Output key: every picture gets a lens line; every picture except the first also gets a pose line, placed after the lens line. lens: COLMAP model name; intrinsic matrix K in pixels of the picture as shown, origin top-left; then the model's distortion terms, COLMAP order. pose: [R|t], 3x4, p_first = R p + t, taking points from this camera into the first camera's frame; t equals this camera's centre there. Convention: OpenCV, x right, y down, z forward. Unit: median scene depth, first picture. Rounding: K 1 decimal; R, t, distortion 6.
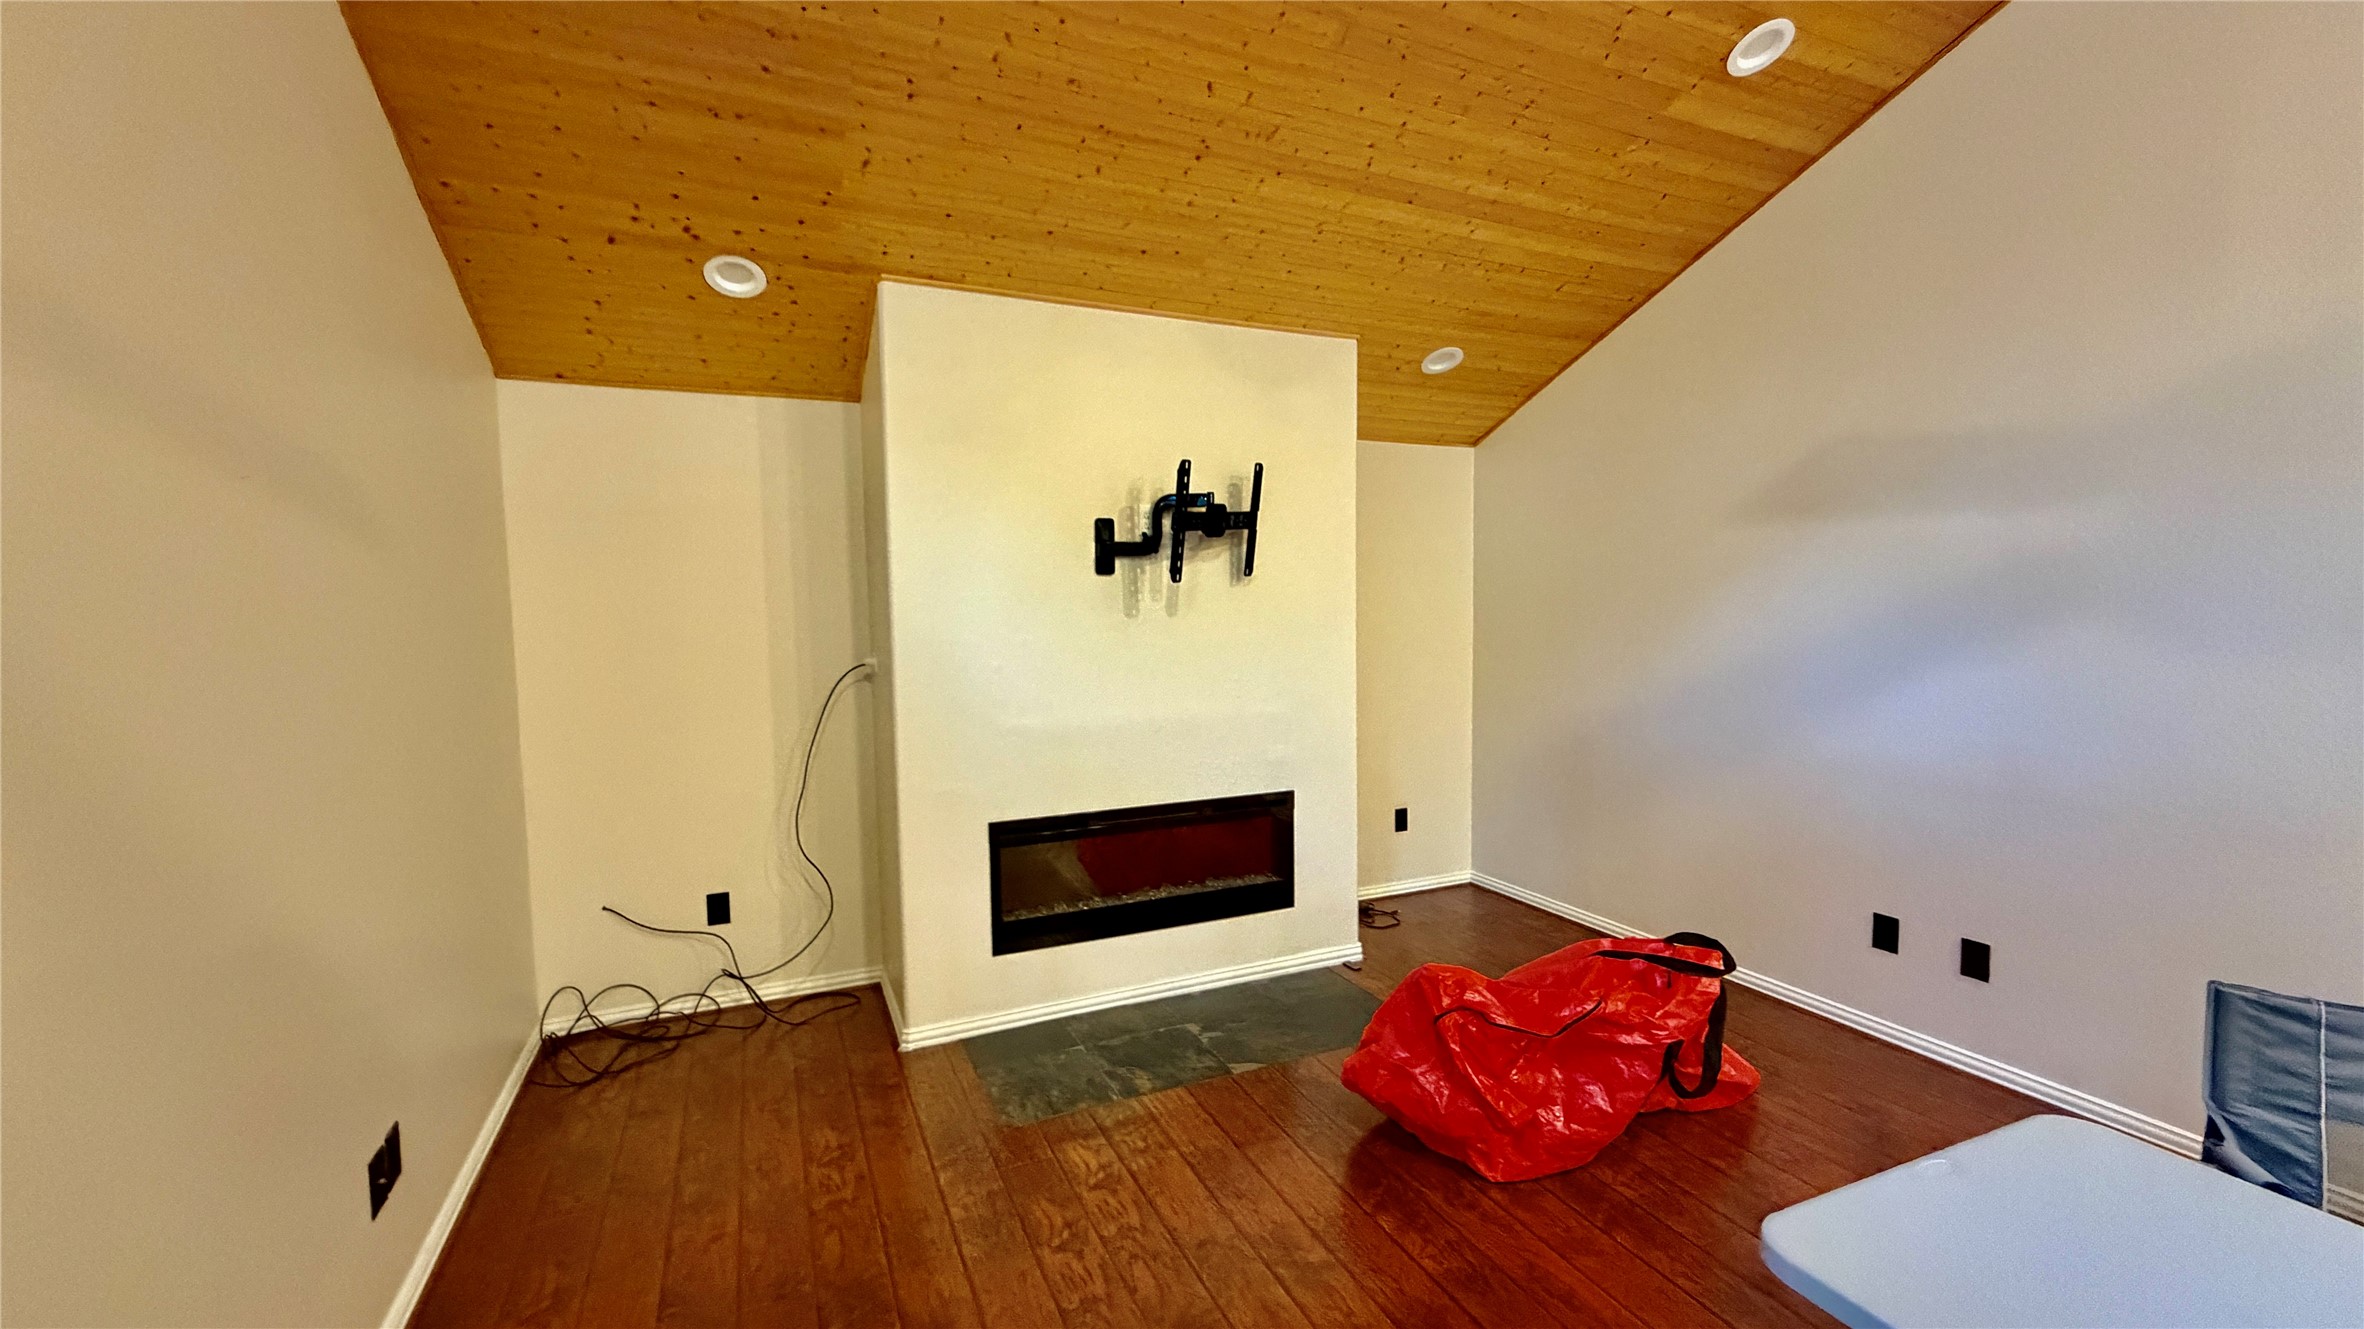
lens RADIAL K [[945.8, 0, 1186.5], [0, 945.8, 665.4], [0, 0, 1]] dist [0.001642, 0.000316]
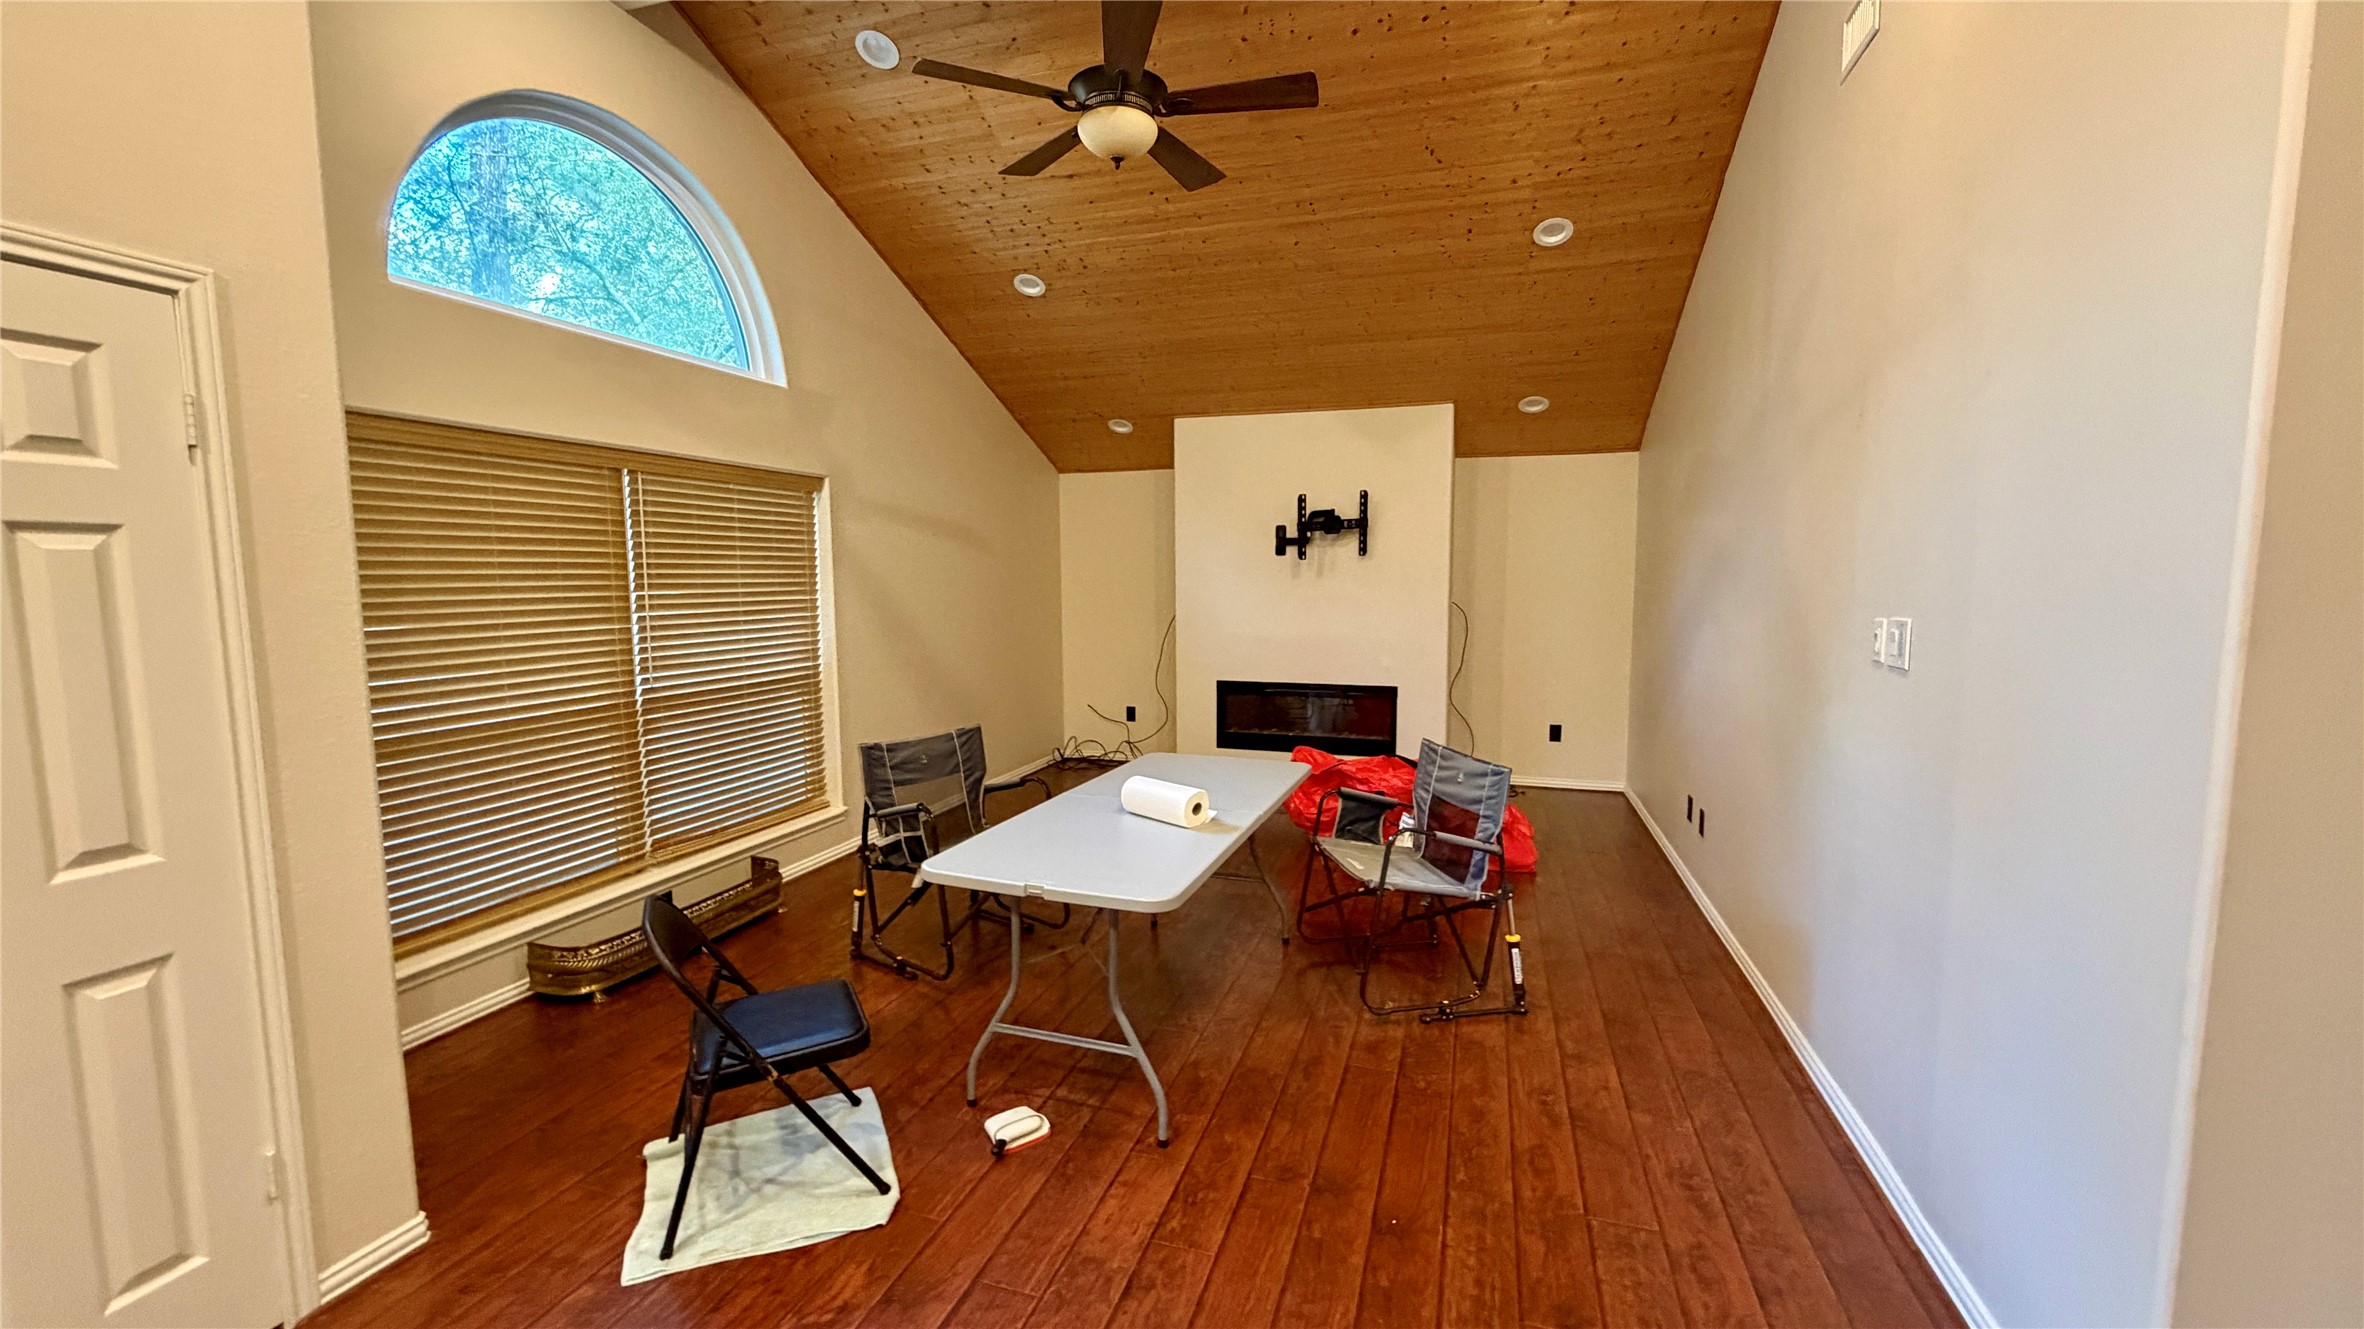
lens RADIAL K [[945.8, 0, 1172.6], [0, 945.8, 668.0], [0, 0, 1]] dist [0.001642, 0.000316]
pose [[0.743629, 0.075065, -0.664365, 1.009998], [-0.051582, 0.997157, 0.054930, 0.033998], [0.666600, -0.006578, 0.745387, -0.533261]]
